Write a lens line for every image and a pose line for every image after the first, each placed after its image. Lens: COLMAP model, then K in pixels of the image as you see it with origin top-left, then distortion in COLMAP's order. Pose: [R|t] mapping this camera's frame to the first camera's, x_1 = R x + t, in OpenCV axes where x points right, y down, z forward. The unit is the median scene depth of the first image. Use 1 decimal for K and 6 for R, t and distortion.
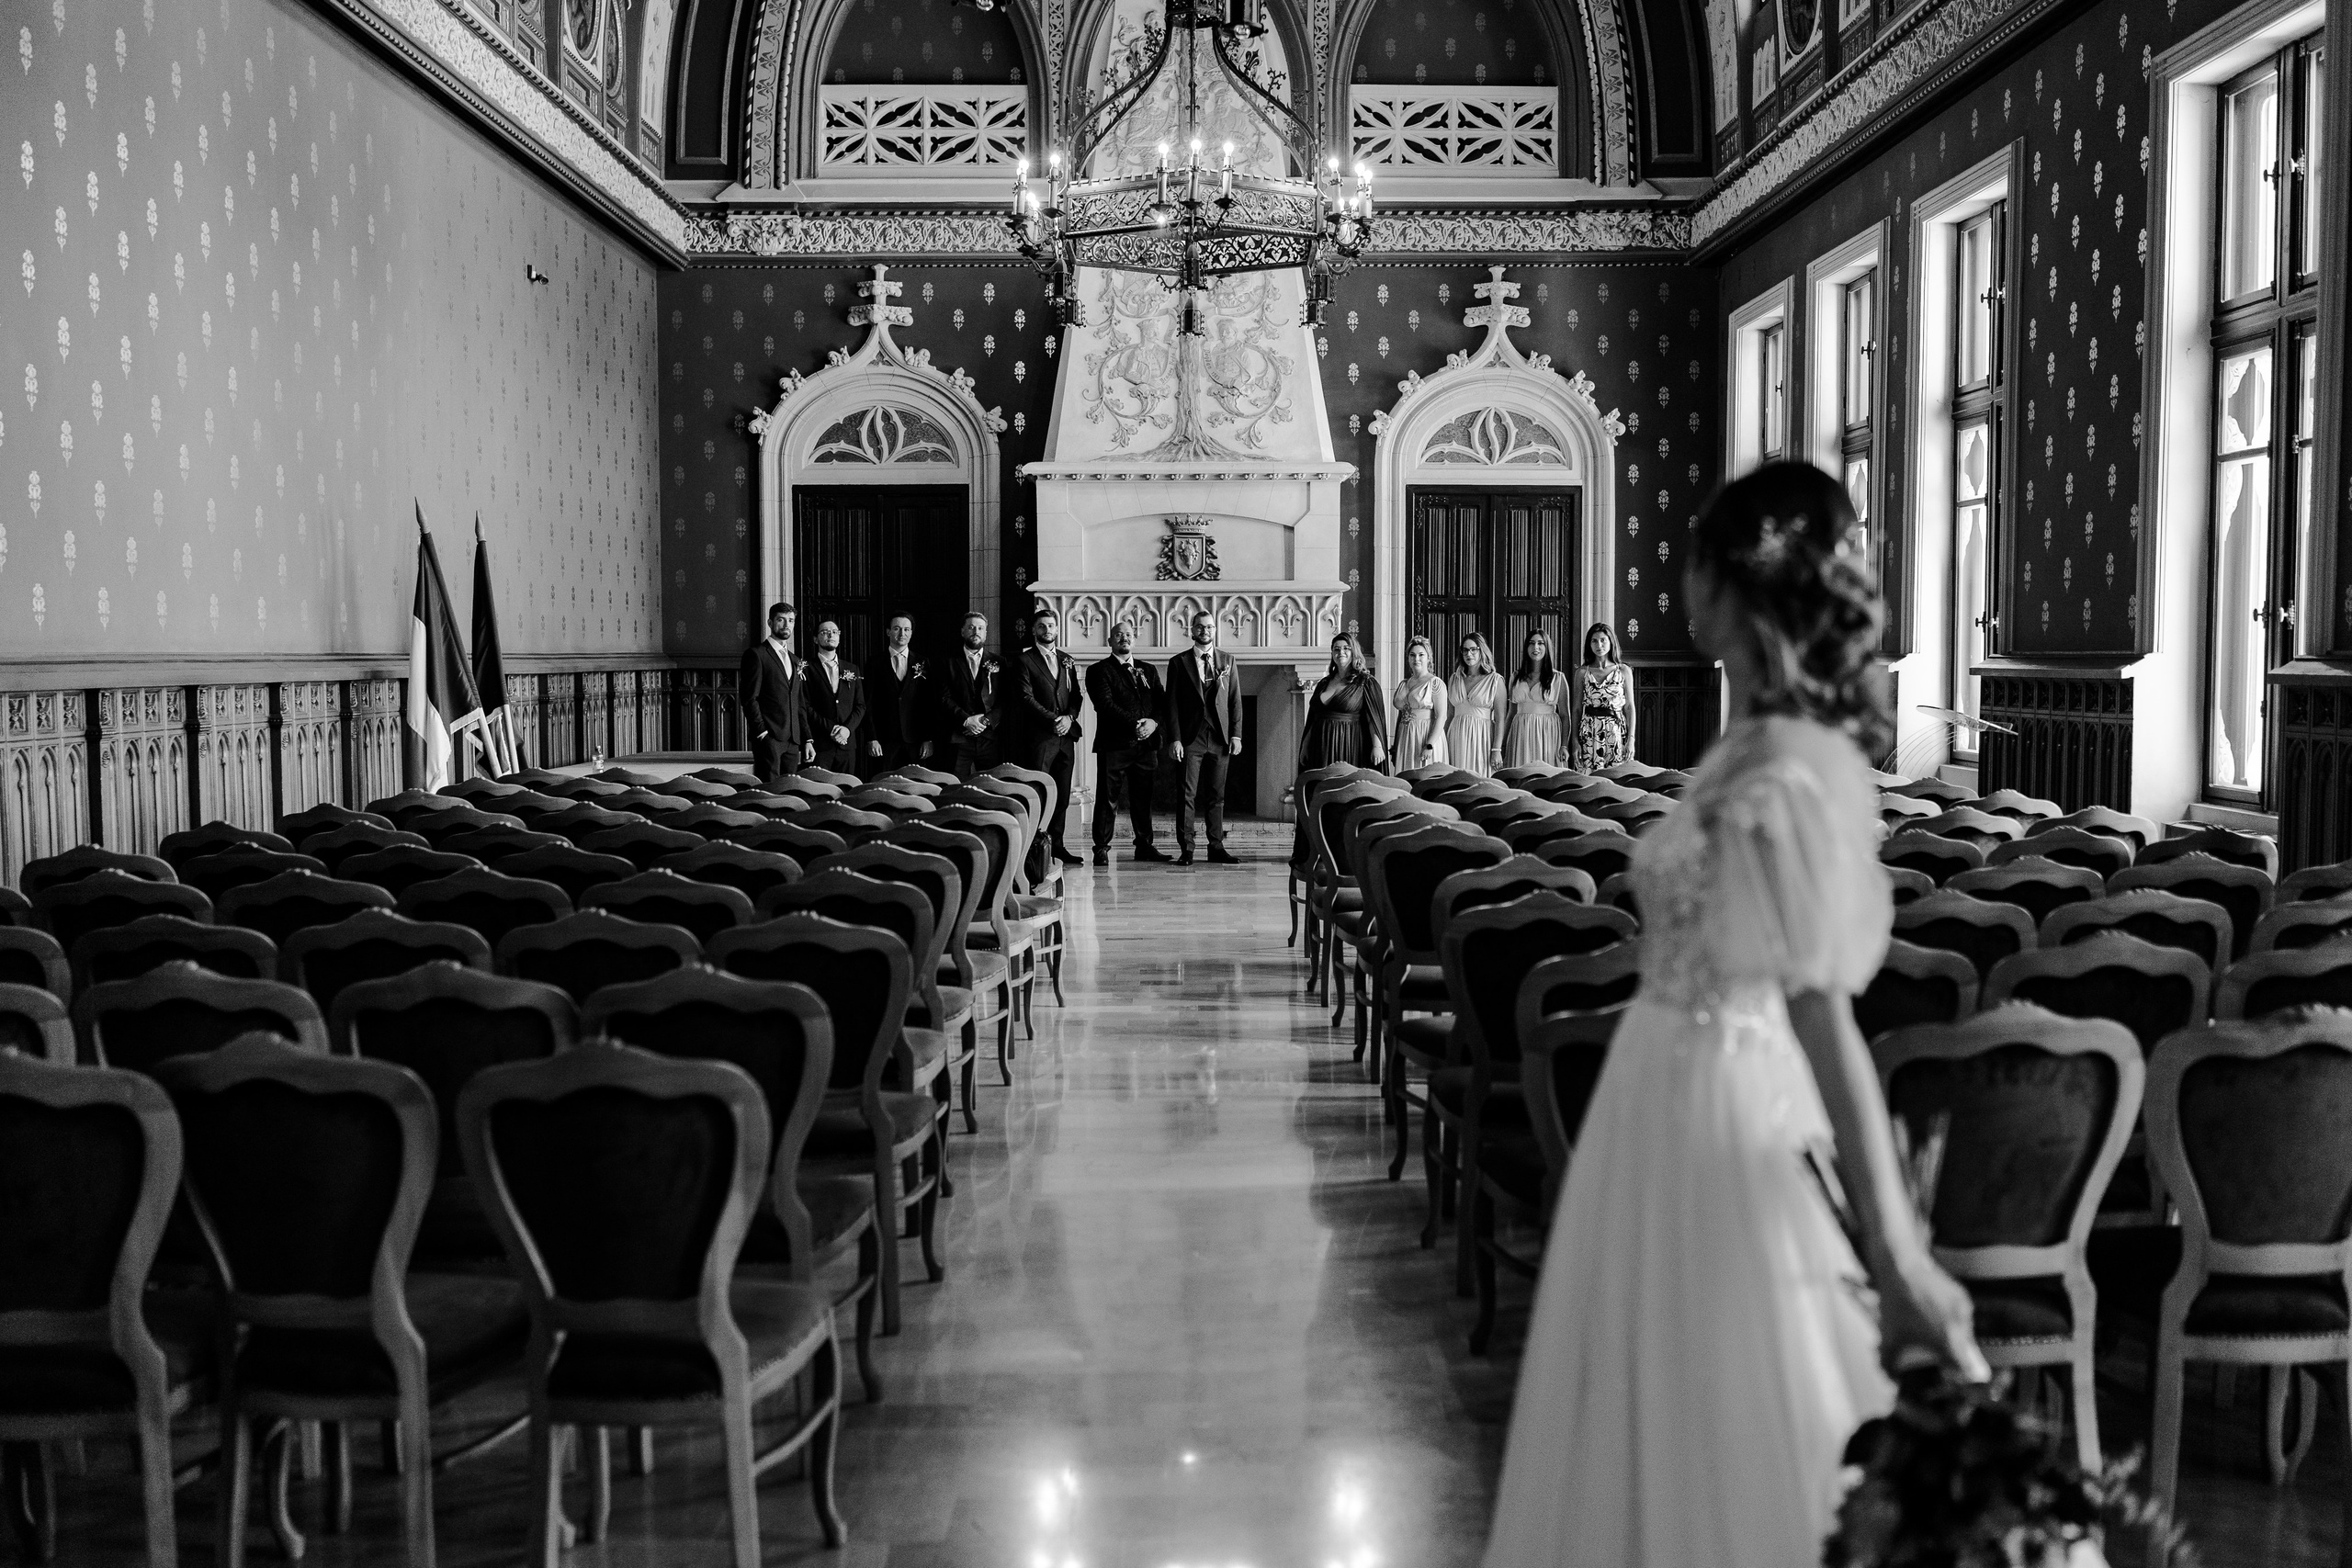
lens RADIAL K [[2354.6, 0, 1179.5], [0, 2354.6, 781.8], [0, 0, 1]] dist [0.036780, 0.000000]
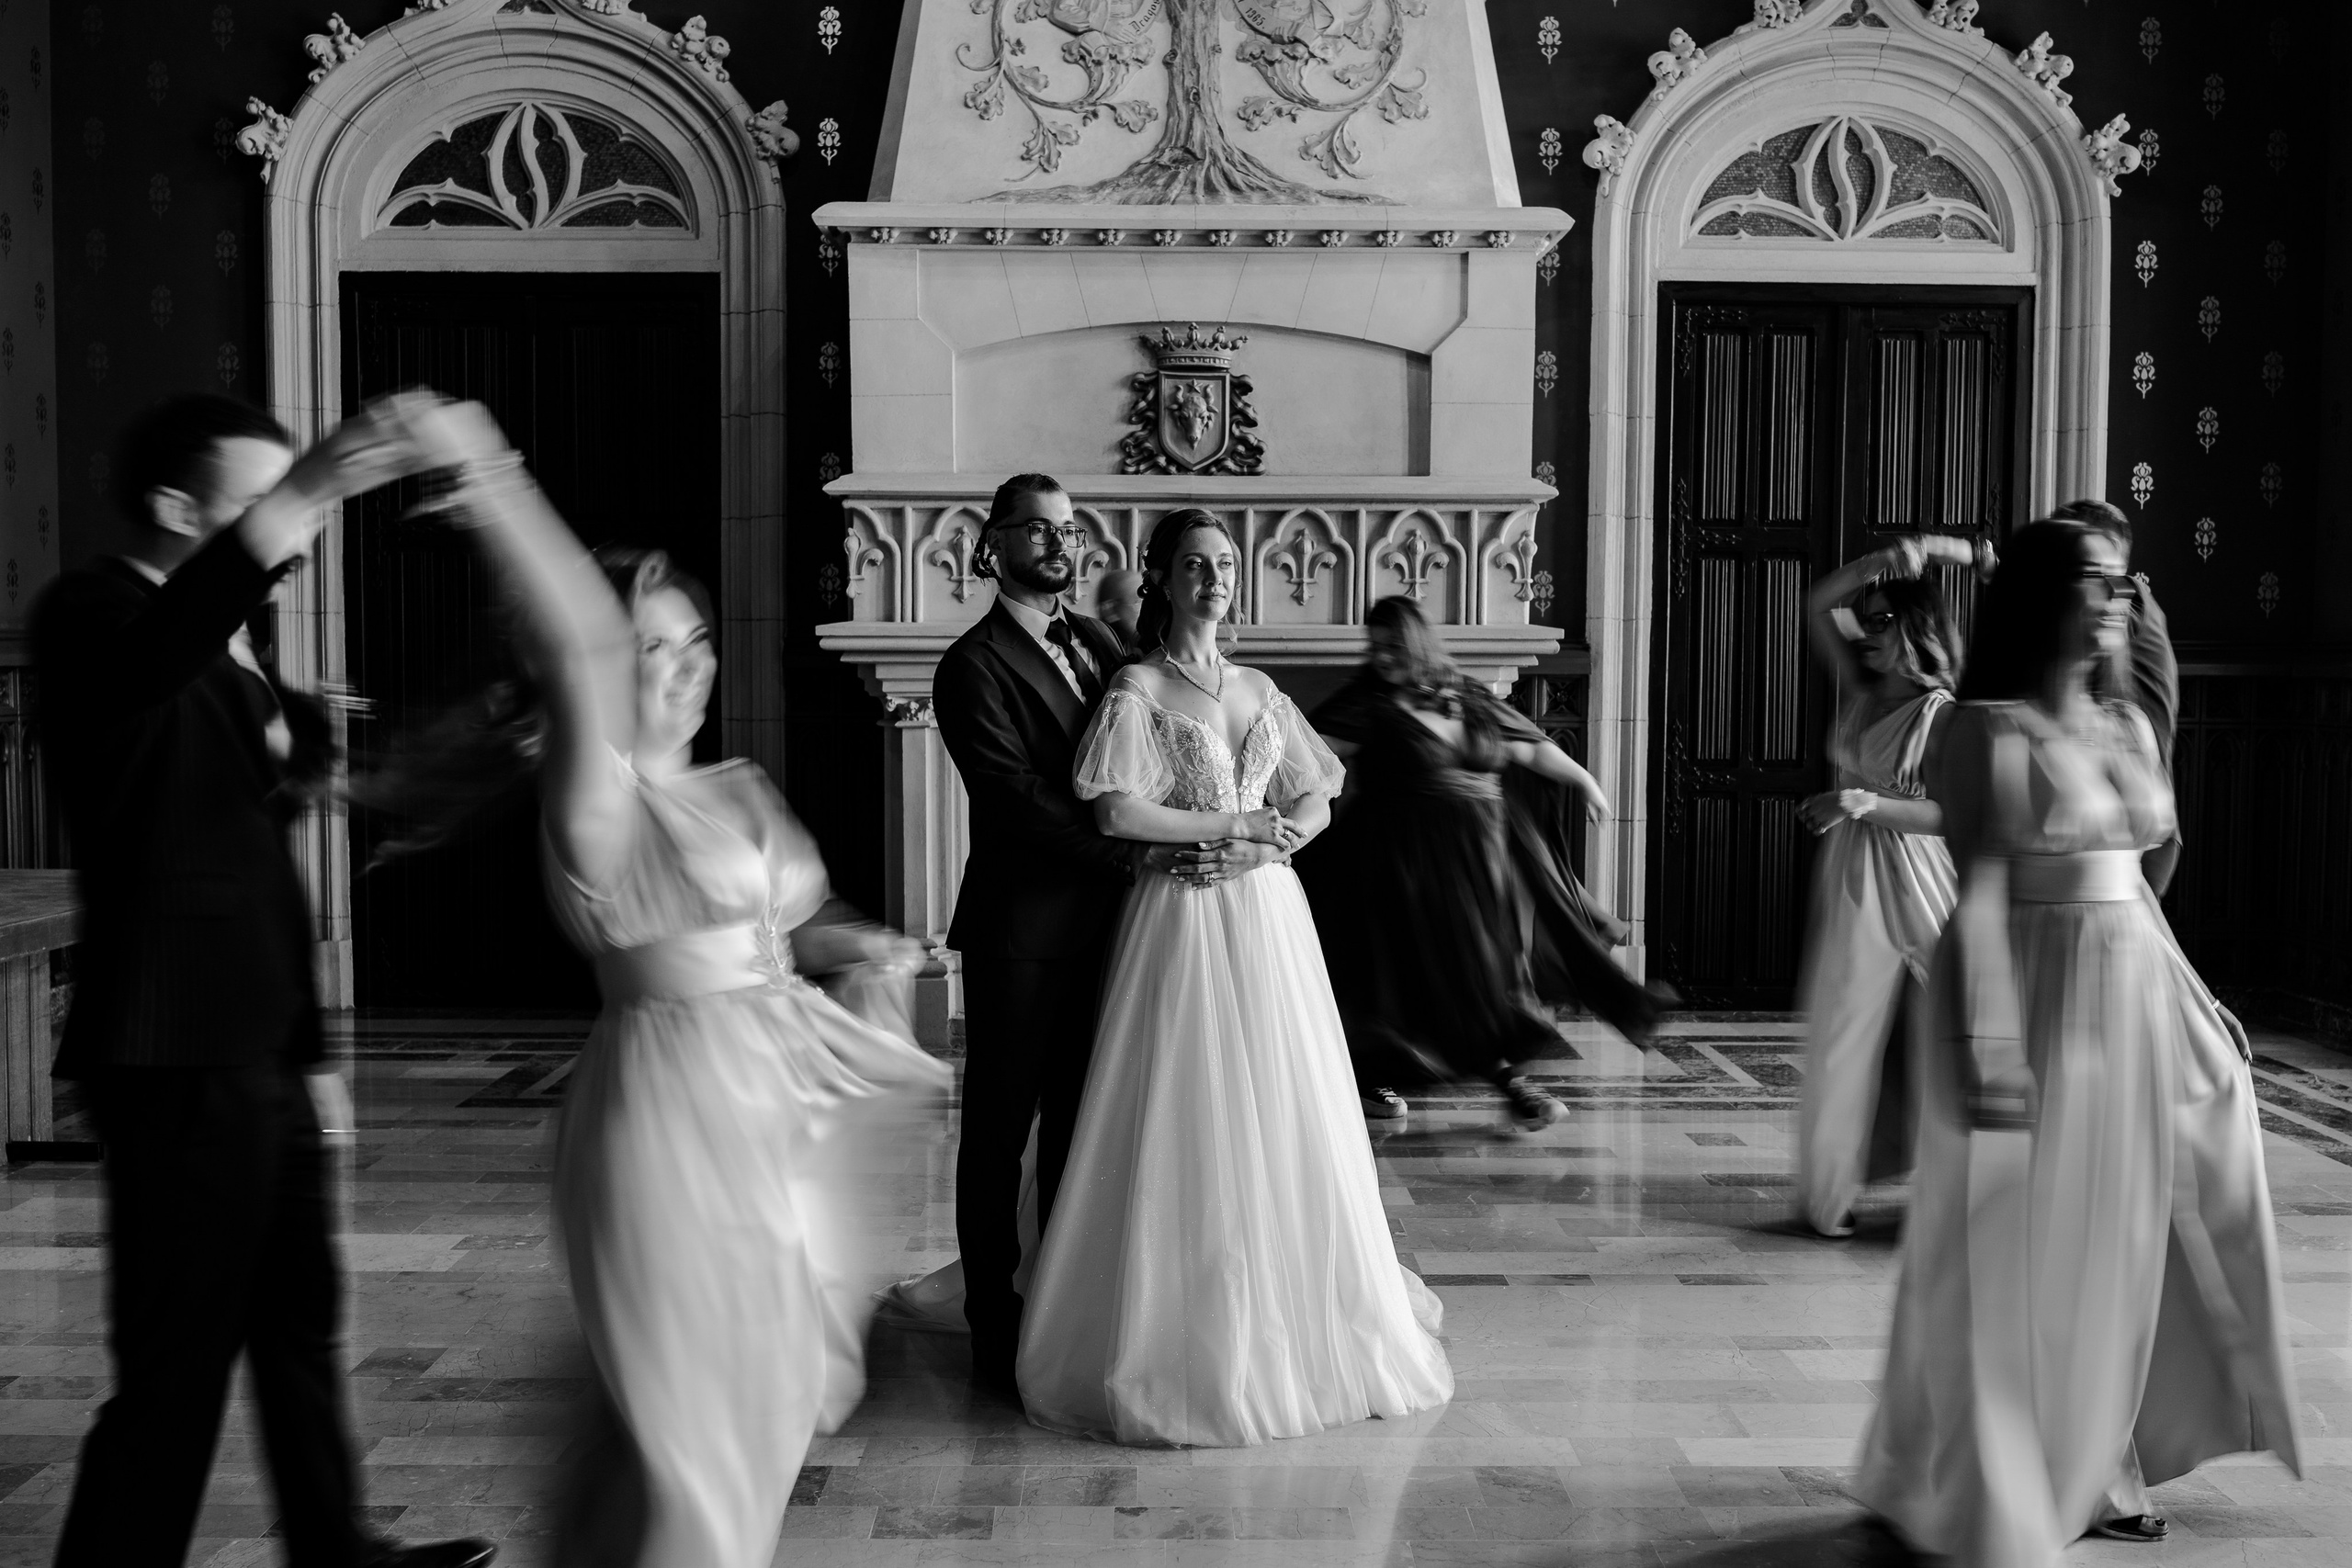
lens RADIAL K [[2354.6, 0, 1173.1], [0, 2354.6, 793.0], [0, 0, 1]] dist [0.036780, 0.000000]
pose [[0.999972, 0.006540, 0.003703, -0.000935], [-0.006554, 0.999972, 0.003598, -0.026108], [-0.003679, -0.003622, 0.999987, 0.536906]]
